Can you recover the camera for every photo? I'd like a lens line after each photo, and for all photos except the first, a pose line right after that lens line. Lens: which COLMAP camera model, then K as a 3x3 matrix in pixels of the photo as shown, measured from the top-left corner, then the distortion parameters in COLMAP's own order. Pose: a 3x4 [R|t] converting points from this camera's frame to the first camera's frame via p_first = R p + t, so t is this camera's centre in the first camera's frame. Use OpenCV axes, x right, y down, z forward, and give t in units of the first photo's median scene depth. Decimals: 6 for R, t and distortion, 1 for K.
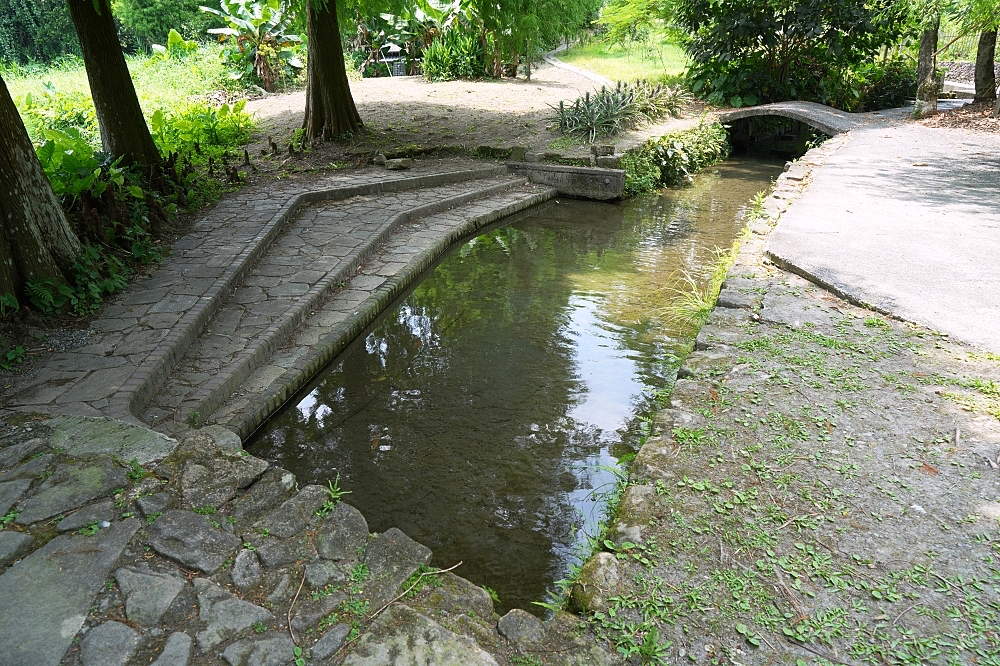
lens RADIAL K [[662.0, 0, 494.7], [0, 662.0, 332.9], [0, 0, 1]] dist [-0.046651, 0.057218]
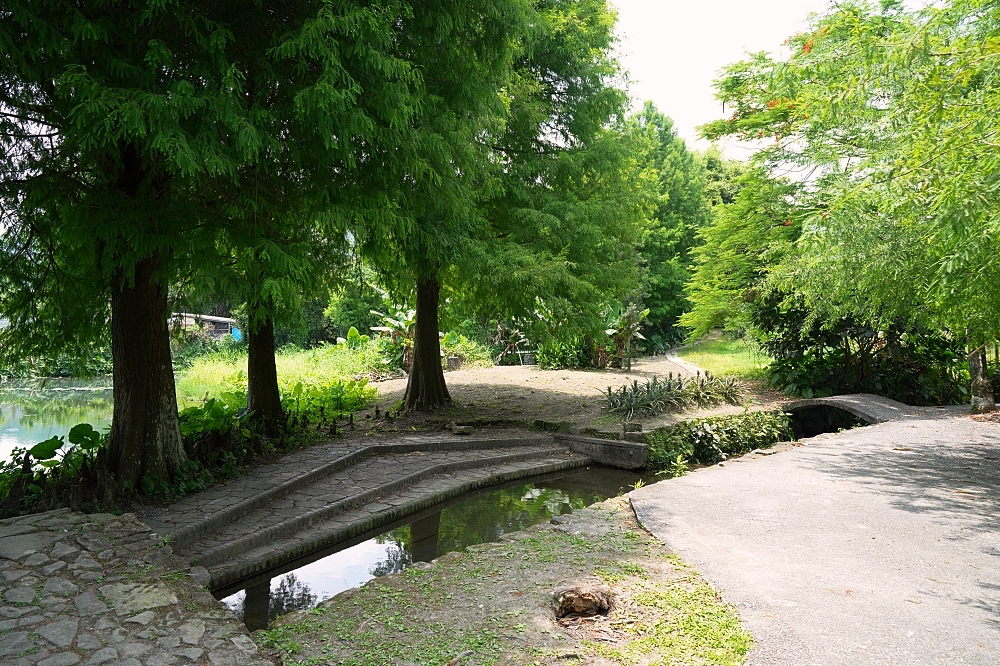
lens RADIAL K [[662.0, 0, 494.7], [0, 662.0, 332.9], [0, 0, 1]] dist [-0.046651, 0.057218]
pose [[0.965697, 0.009744, -0.259488, 0.214007], [-0.115276, 0.911516, -0.394779, 0.056201], [0.232681, 0.411149, 0.881372, -0.144710]]
